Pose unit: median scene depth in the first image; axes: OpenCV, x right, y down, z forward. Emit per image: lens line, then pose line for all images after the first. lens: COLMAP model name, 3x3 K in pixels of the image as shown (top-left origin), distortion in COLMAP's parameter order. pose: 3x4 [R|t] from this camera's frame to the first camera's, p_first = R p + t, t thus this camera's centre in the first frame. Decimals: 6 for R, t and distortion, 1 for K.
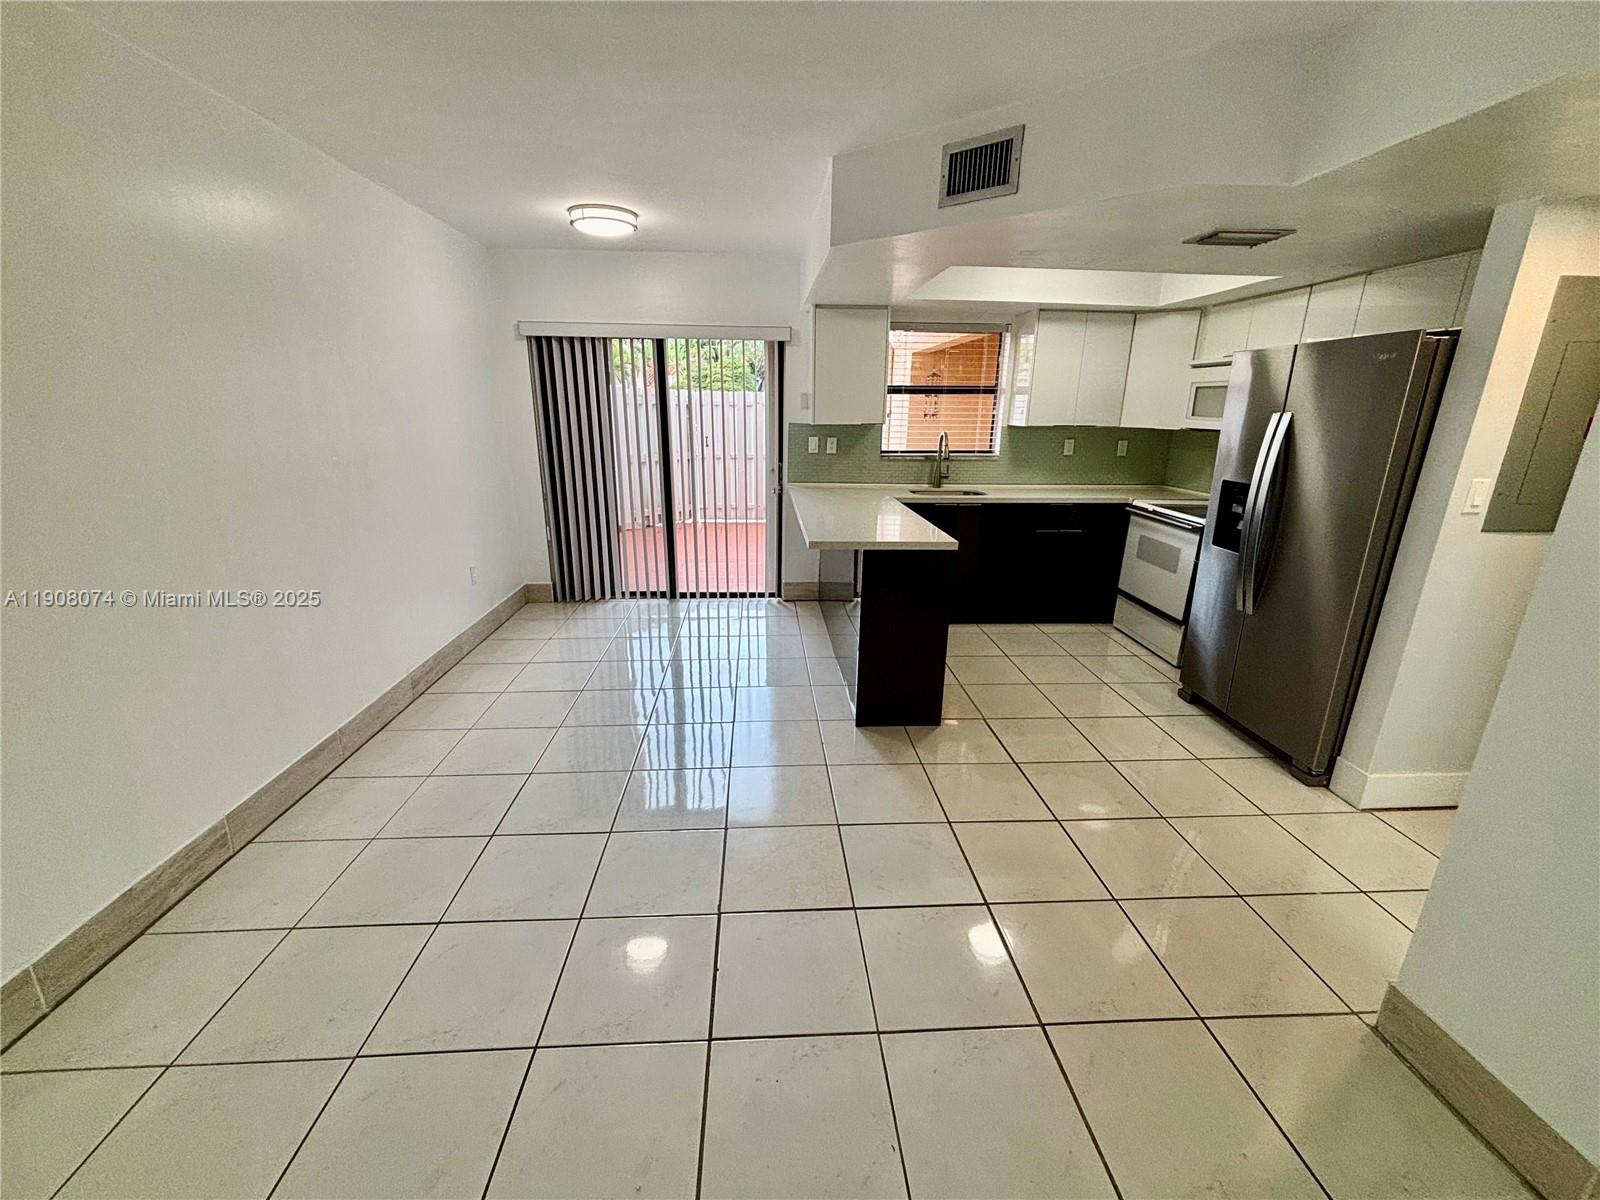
lens RADIAL K [[652.8, 0, 798.9], [0, 652.8, 593.4], [0, 0, 1]] dist [0.001548, -0.001587]
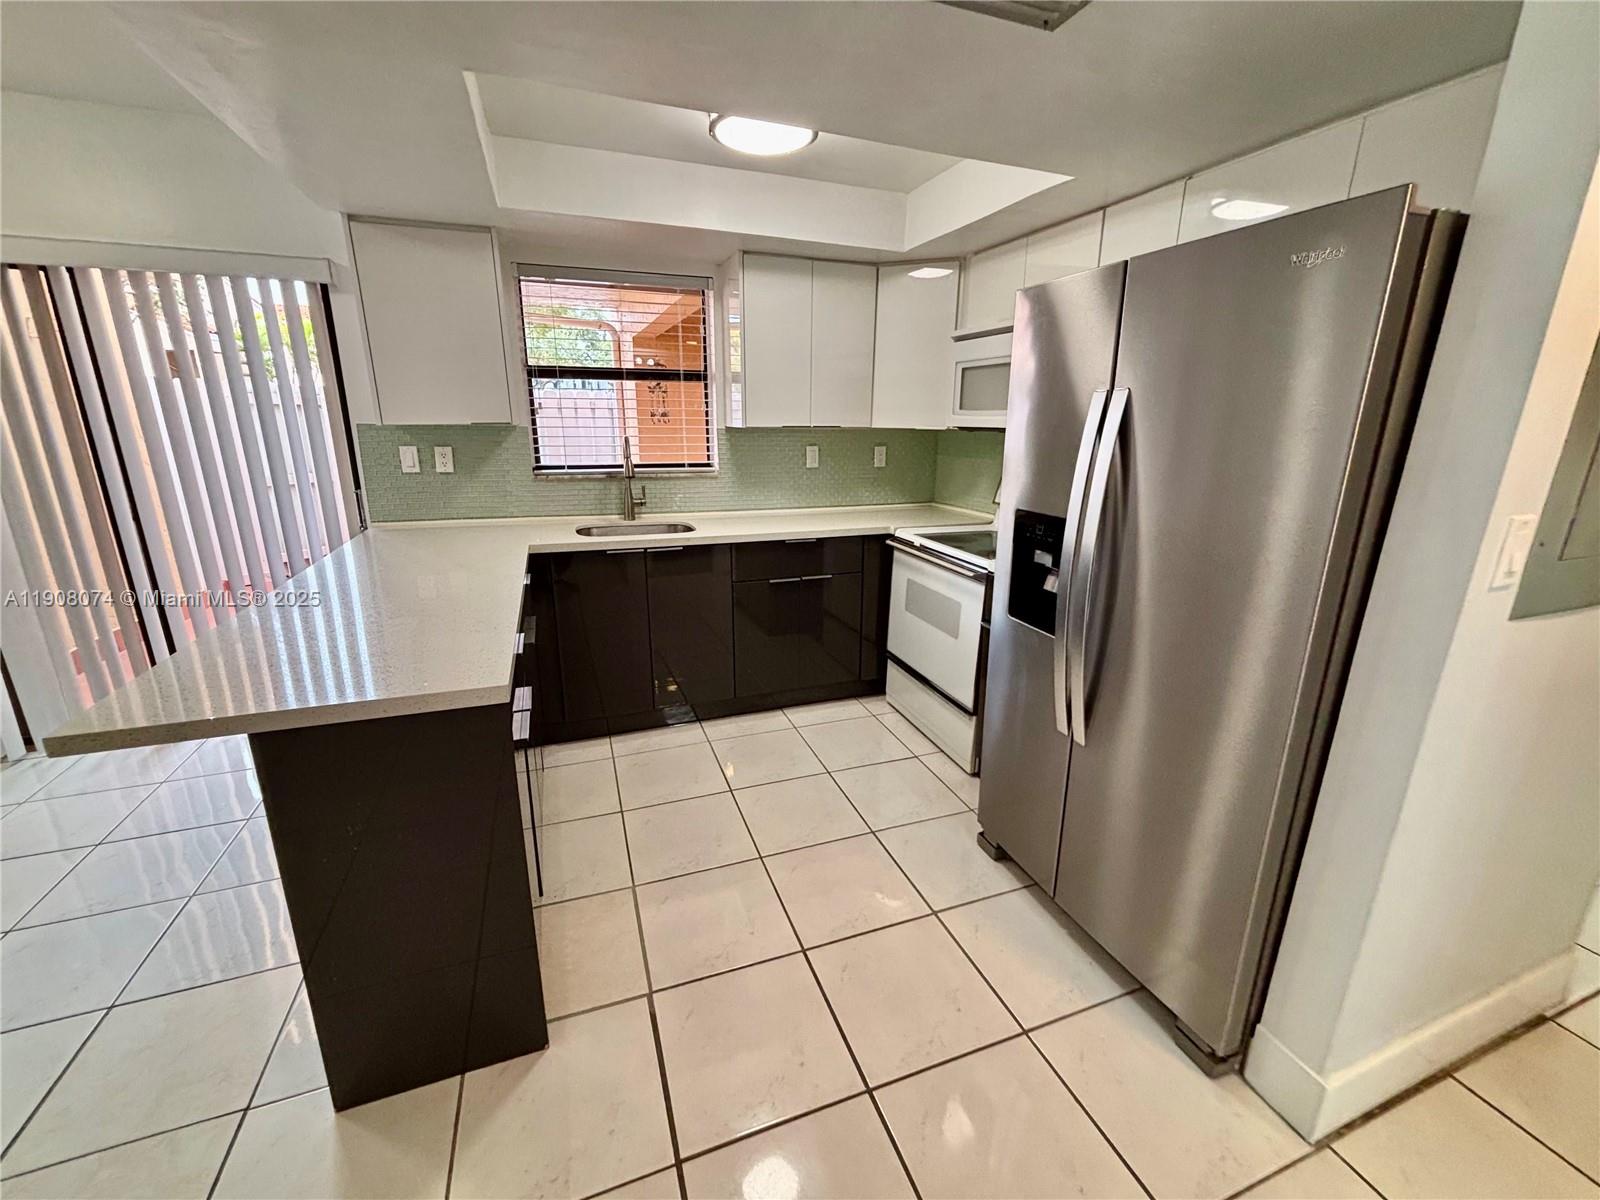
lens RADIAL K [[652.8, 0, 798.3], [0, 652.8, 595.7], [0, 0, 1]] dist [0.001548, -0.001587]
pose [[0.955203, -0.076461, 0.285905, 0.202095], [0.079696, 0.996819, 0.000320, -0.079863], [-0.285020, 0.022480, 0.958258, 0.350471]]
